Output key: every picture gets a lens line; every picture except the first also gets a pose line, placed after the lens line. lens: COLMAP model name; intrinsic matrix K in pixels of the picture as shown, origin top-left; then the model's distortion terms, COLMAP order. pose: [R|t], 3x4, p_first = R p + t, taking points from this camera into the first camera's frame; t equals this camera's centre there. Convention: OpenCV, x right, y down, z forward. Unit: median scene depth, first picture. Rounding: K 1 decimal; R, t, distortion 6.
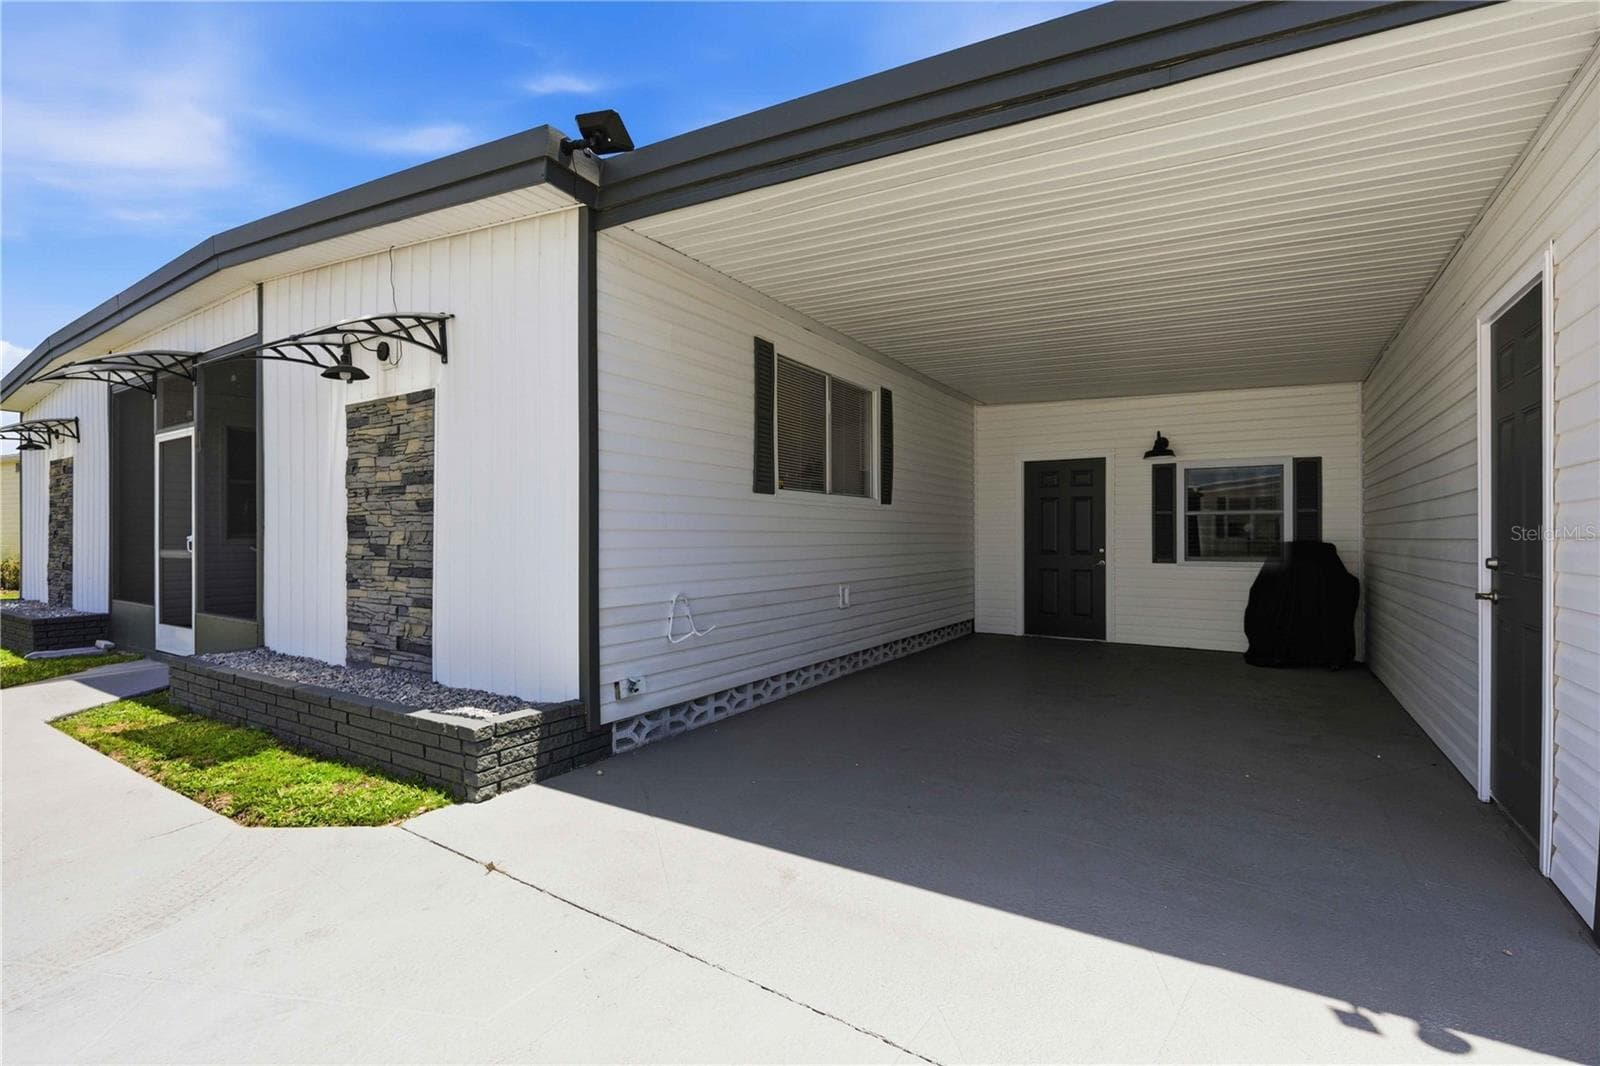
lens RADIAL K [[721.4, 0, 802.4], [0, 721.4, 537.4], [0, 0, 1]] dist [-0.013654, -0.000420]
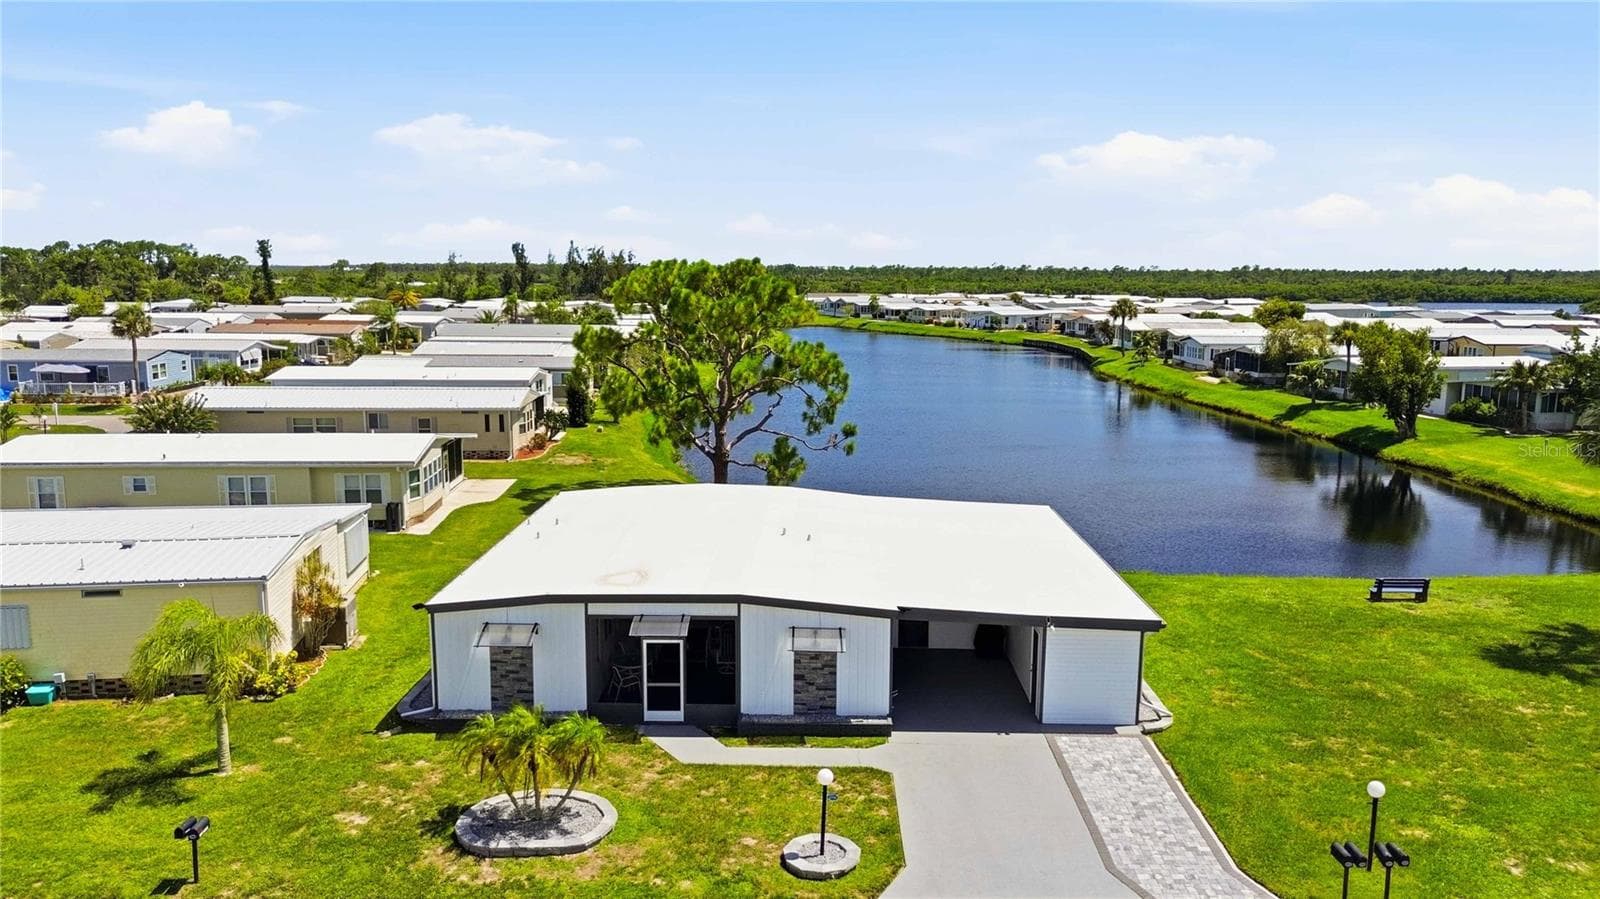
lens RADIAL K [[1135.4, 0, 799.2], [0, 1135.4, 449.5], [0, 0, 1]] dist [0.057263, -0.054766]
pose [[0.856095, -0.075090, 0.511334, -3.587552], [-0.005553, 0.987995, 0.154385, -2.108635], [-0.516788, -0.135008, 0.845401, -3.831096]]
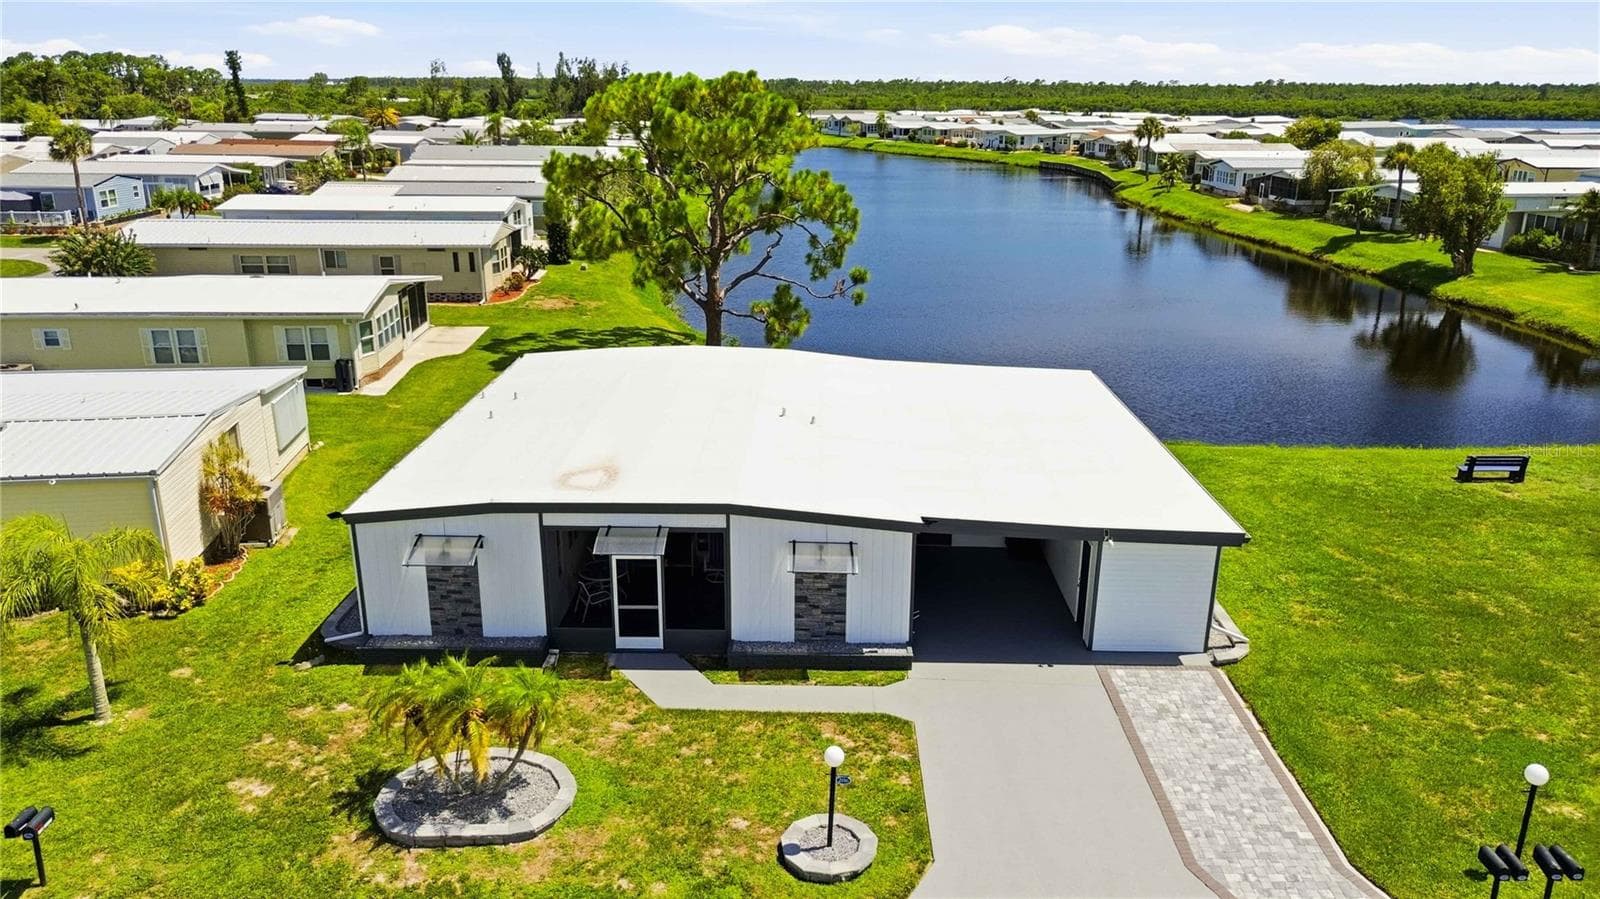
lens RADIAL K [[1135.4, 0, 800.9], [0, 1135.4, 450.1], [0, 0, 1]] dist [0.057263, -0.054766]
pose [[0.856652, -0.151612, 0.493114, -2.966227], [-0.005872, 0.952914, 0.303183, -2.120510], [-0.515862, -0.262618, 0.815425, -2.806737]]
